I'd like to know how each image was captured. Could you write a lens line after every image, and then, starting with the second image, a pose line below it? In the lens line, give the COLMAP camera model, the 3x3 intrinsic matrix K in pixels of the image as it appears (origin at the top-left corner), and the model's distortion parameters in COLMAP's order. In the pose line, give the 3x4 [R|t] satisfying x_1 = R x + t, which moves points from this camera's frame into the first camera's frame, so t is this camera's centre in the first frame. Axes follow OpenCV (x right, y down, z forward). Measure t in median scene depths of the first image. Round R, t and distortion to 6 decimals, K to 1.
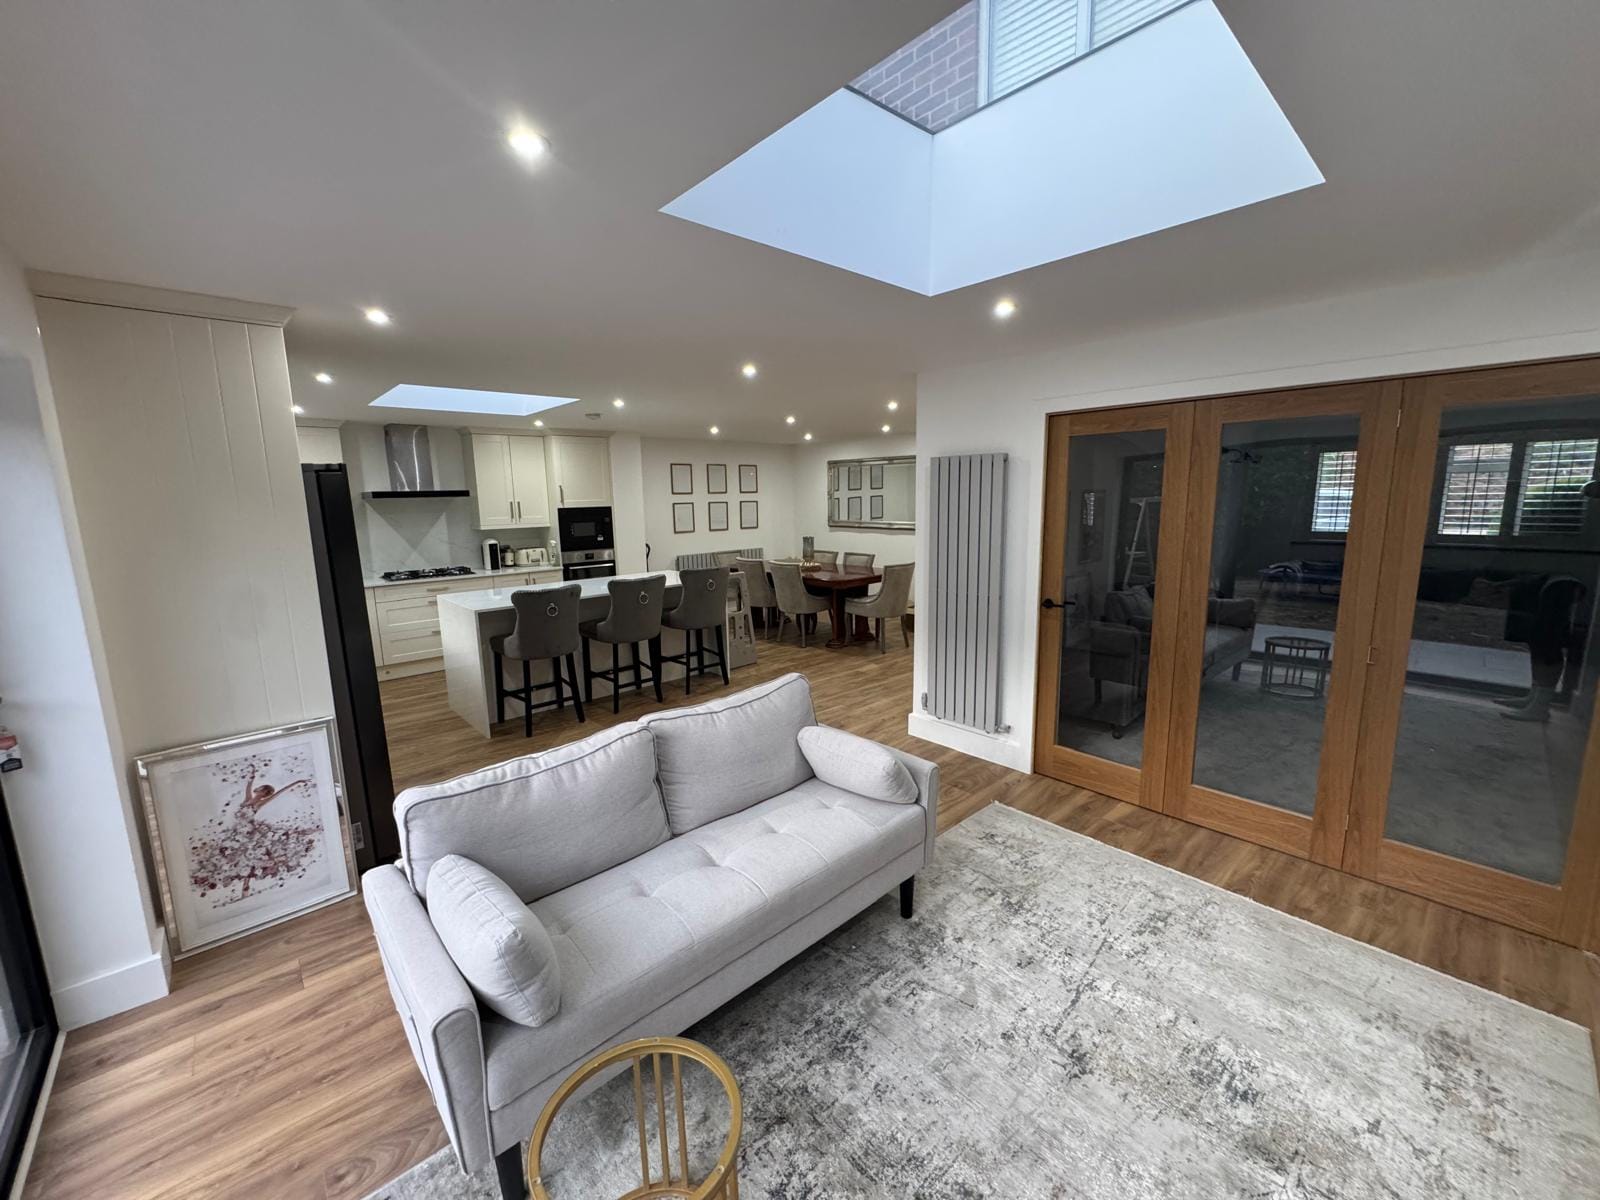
lens RADIAL K [[643.0, 0, 802.8], [0, 643.0, 599.6], [0, 0, 1]] dist [0.000132, 0.000087]
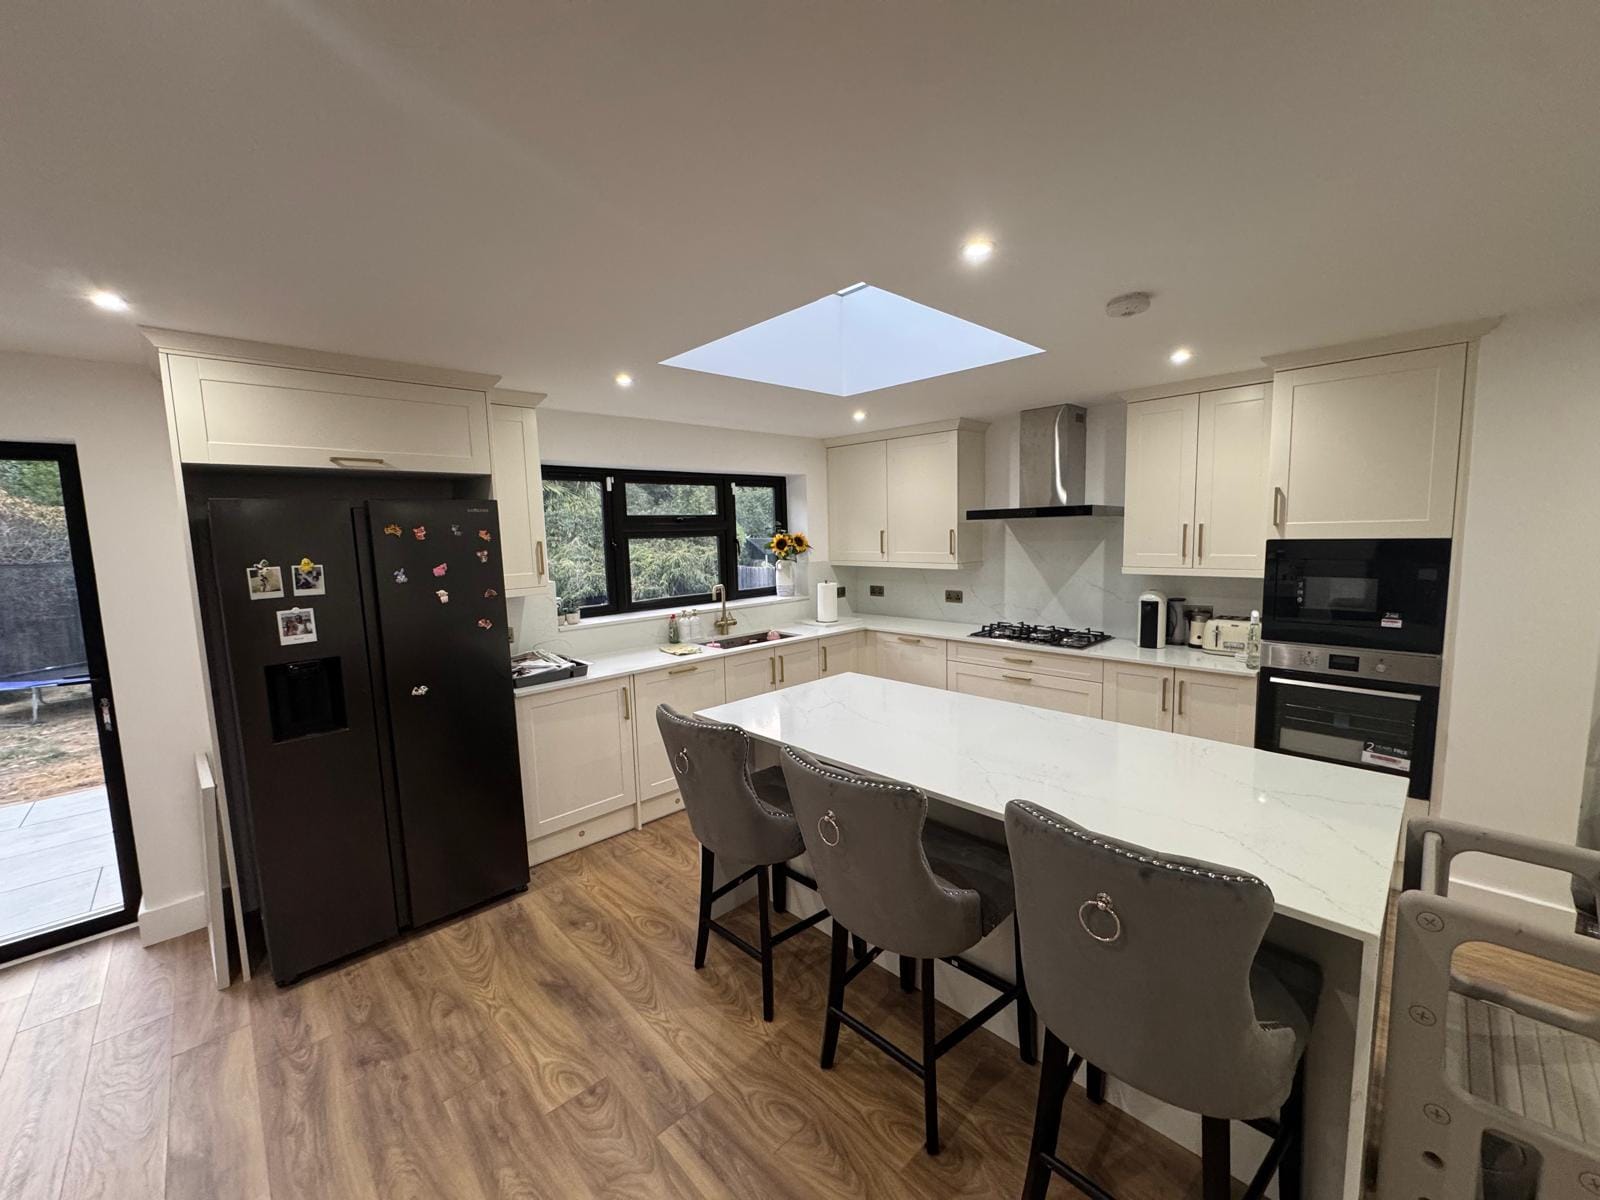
lens RADIAL K [[638.6, 0, 803.0], [0, 638.6, 601.4], [0, 0, 1]] dist [0.004094, 0.000363]
pose [[0.028615, 0.132773, -0.990733, 0.108663], [-0.135837, 0.982461, 0.127741, -0.266418], [0.990318, 0.130923, 0.046148, 1.576422]]
